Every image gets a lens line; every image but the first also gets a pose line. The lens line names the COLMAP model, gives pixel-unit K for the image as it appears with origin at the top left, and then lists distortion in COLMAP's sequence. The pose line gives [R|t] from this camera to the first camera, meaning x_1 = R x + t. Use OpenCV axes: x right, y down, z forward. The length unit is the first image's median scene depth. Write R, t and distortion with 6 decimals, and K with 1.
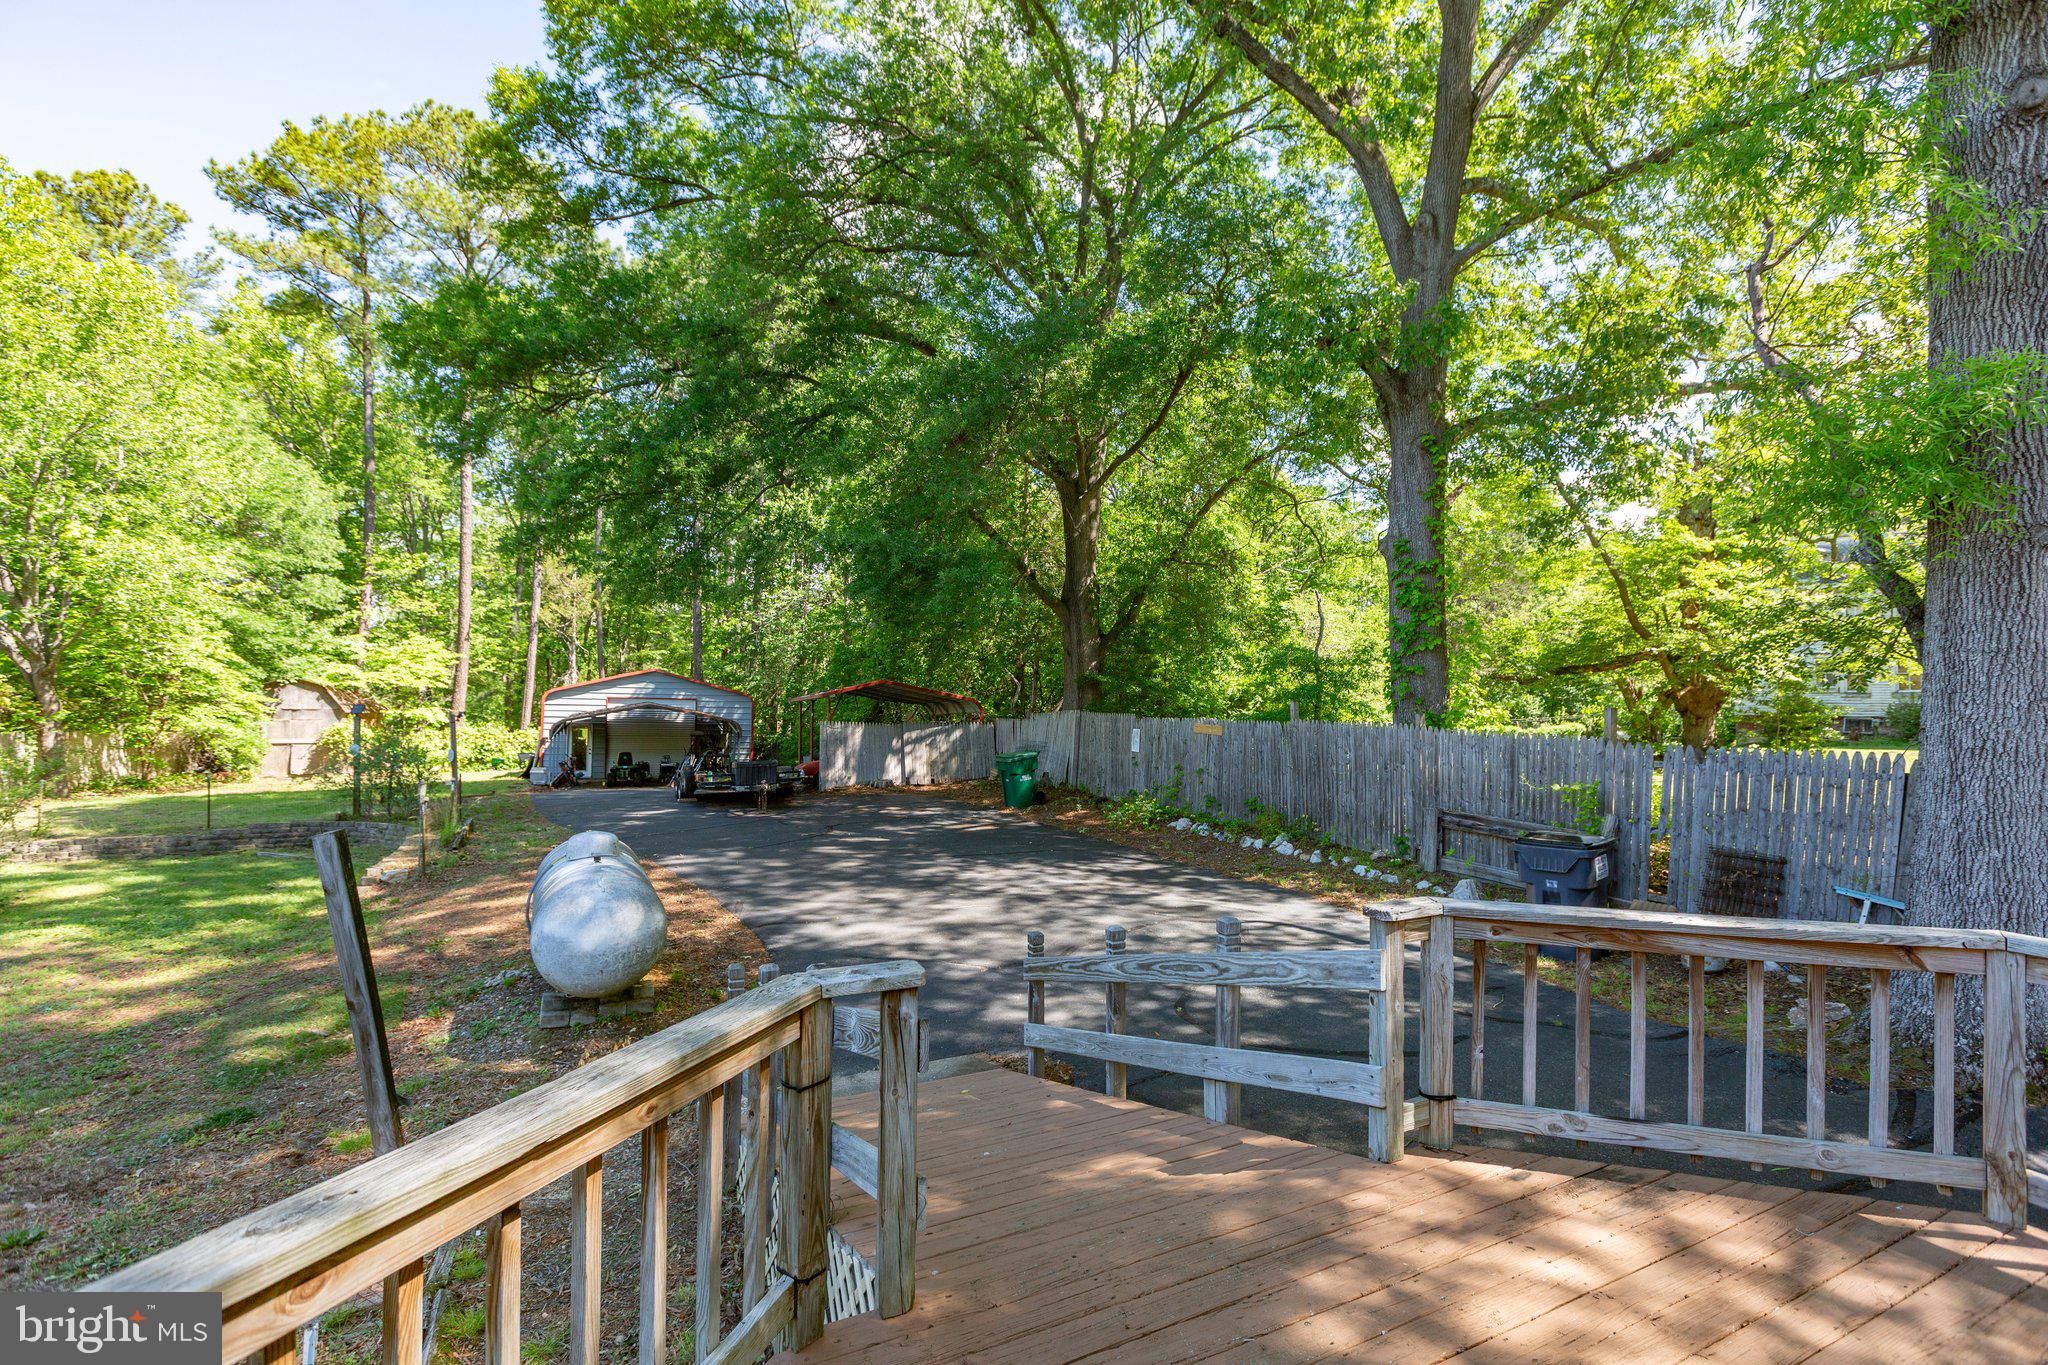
lens RADIAL K [[927.2, 0, 1018.1], [0, 927.2, 708.7], [0, 0, 1]] dist [0.002618, 0.000319]
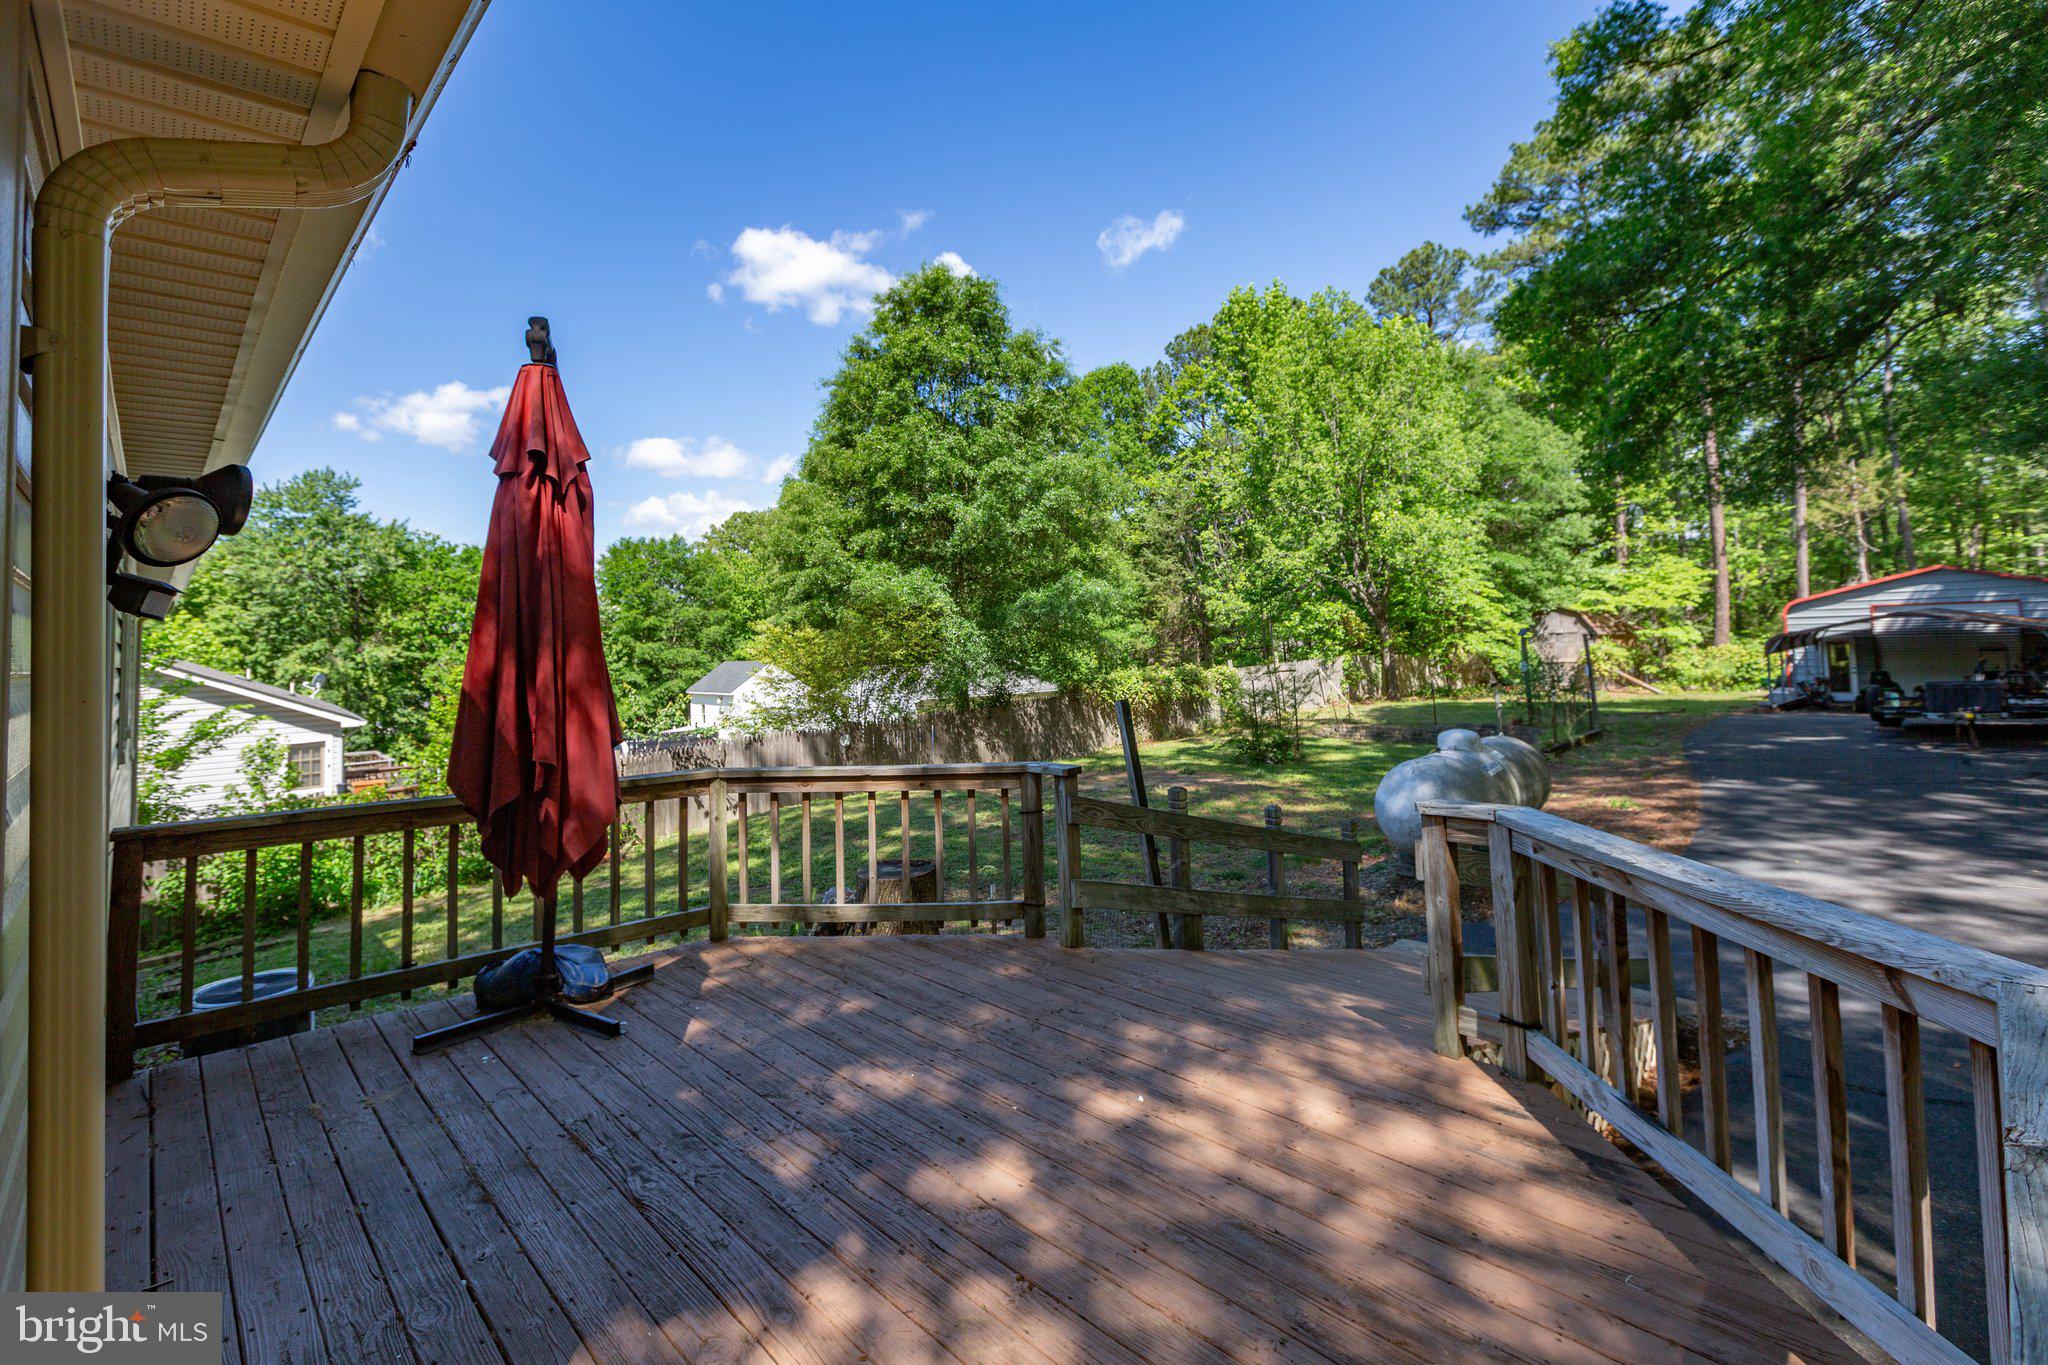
lens RADIAL K [[930.5, 0, 1033.5], [0, 930.5, 643.7], [0, 0, 1]] dist [0.003279, 0.000117]
pose [[0.285211, -0.024061, -0.958163, 0.162619], [0.038169, 0.999177, -0.013729, 0.005414], [0.957704, -0.032657, 0.285895, 0.039592]]
